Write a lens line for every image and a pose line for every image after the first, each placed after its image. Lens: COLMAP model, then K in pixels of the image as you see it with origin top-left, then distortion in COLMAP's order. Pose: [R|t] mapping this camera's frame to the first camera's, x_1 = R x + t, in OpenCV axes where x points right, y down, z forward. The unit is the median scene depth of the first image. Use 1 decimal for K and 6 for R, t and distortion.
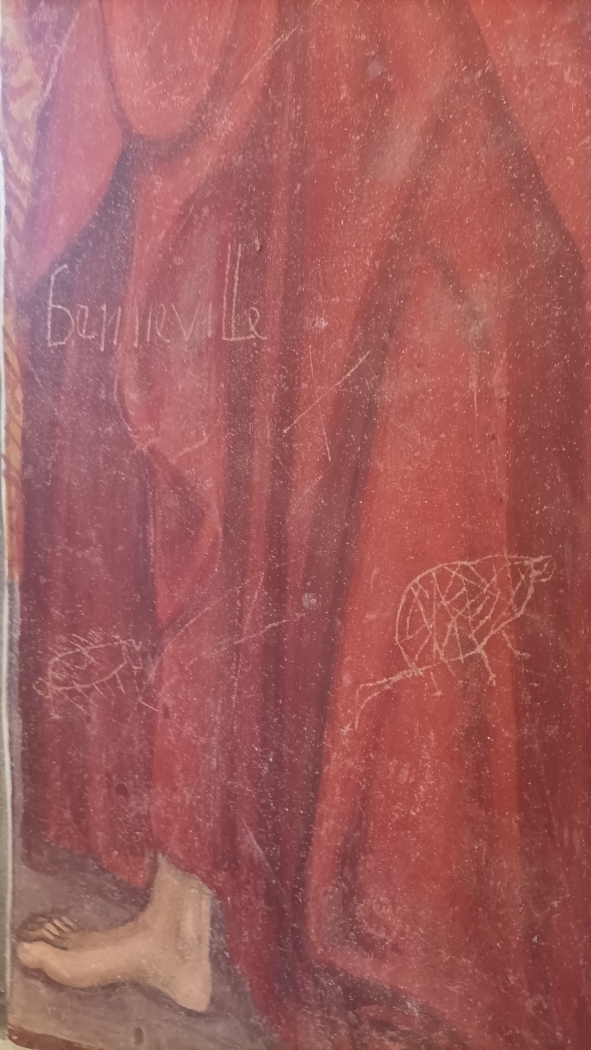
lens RADIAL K [[777.5, 0, 297.4], [0, 777.5, 524.8], [0, 0, 1]] dist [0.027552, -0.017012]
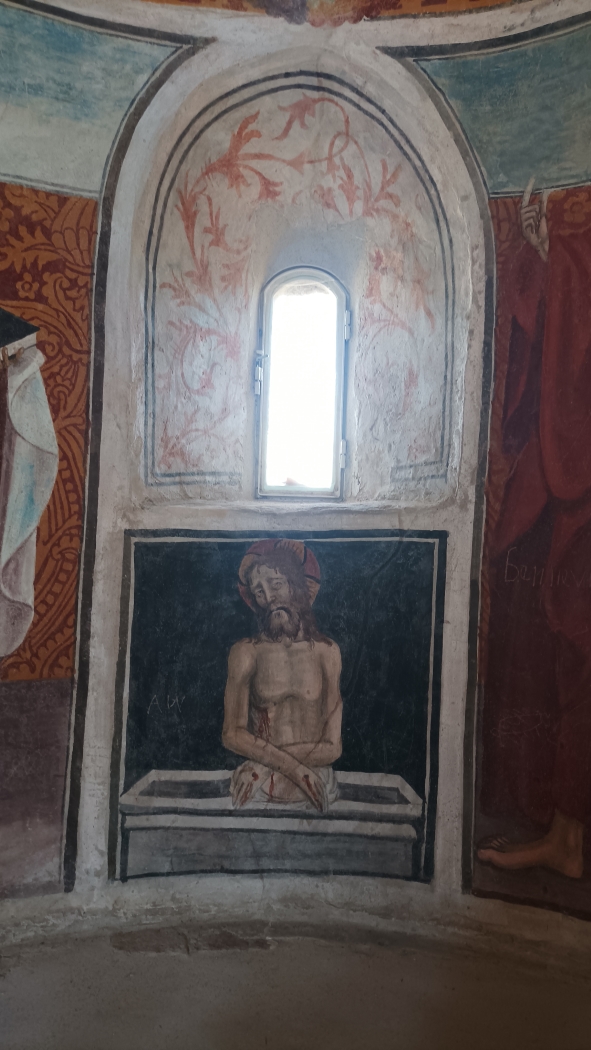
lens RADIAL K [[777.5, 0, 292.2], [0, 777.5, 525.1], [0, 0, 1]] dist [0.027552, -0.017012]
pose [[0.999283, 0.024258, -0.029079, -0.928332], [-0.025211, 0.999141, -0.032881, -0.319264], [0.028256, 0.033591, 0.999036, -1.366008]]
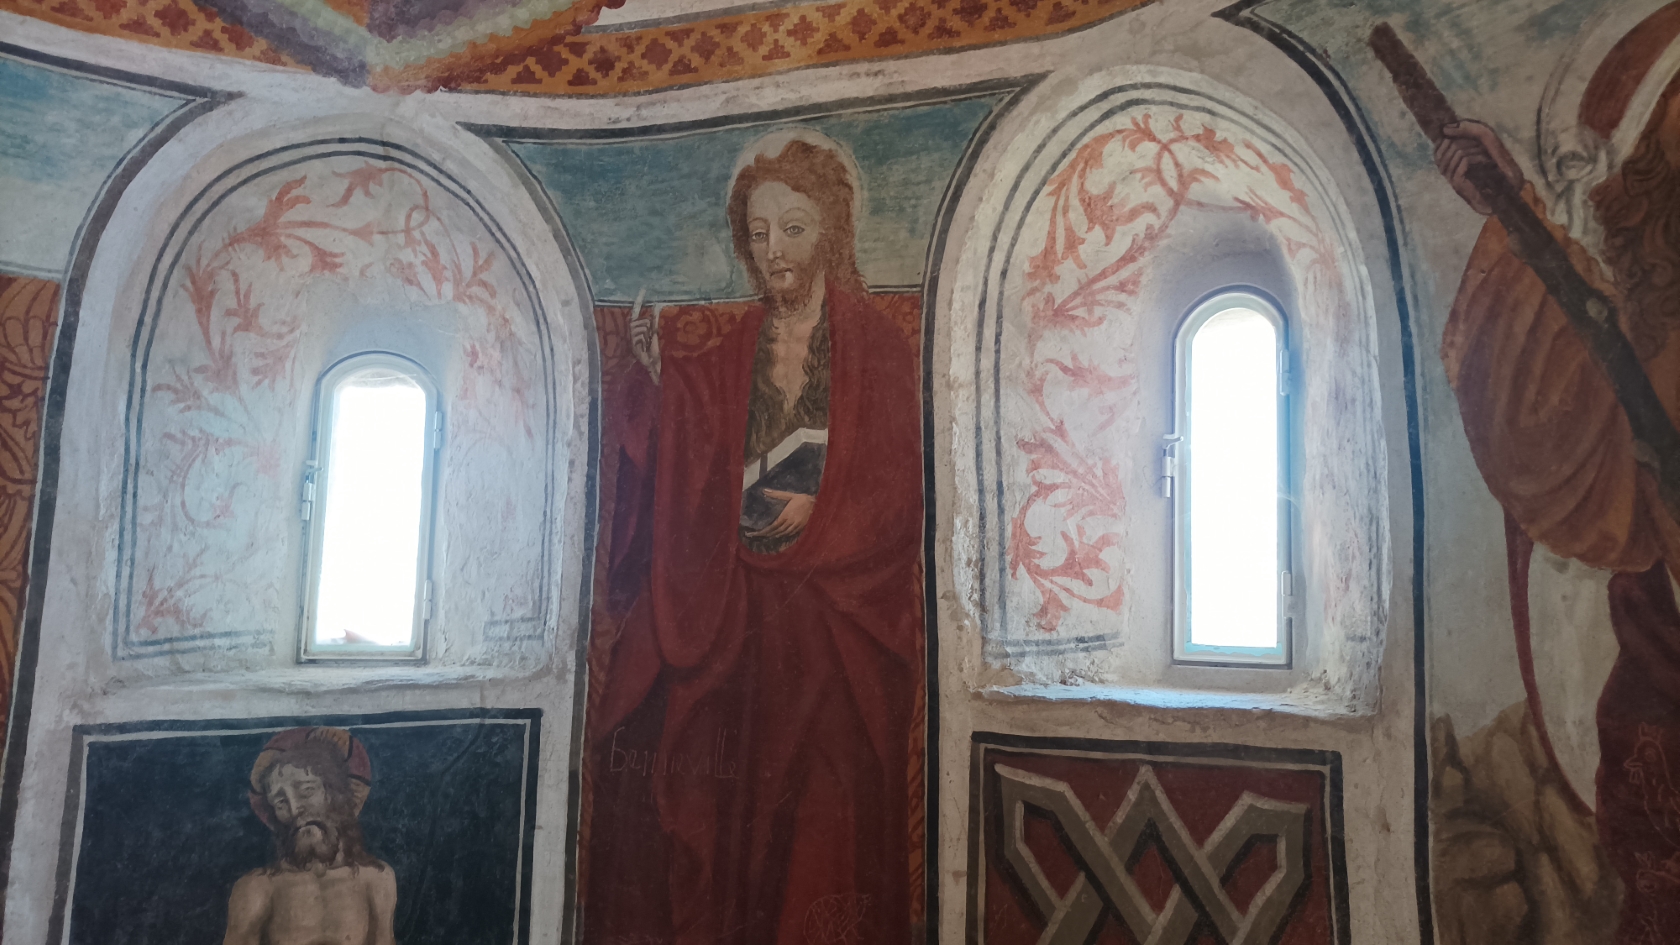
lens RADIAL K [[1244.0, 0, 841.8], [0, 1244.0, 471.3], [0, 0, 1]] dist [0.027552, -0.017012]
pose [[0.968587, 0.037779, 0.245789, -0.570805], [0.004472, 0.985587, -0.169111, -0.448637], [-0.248636, 0.164898, 0.954458, -2.152089]]
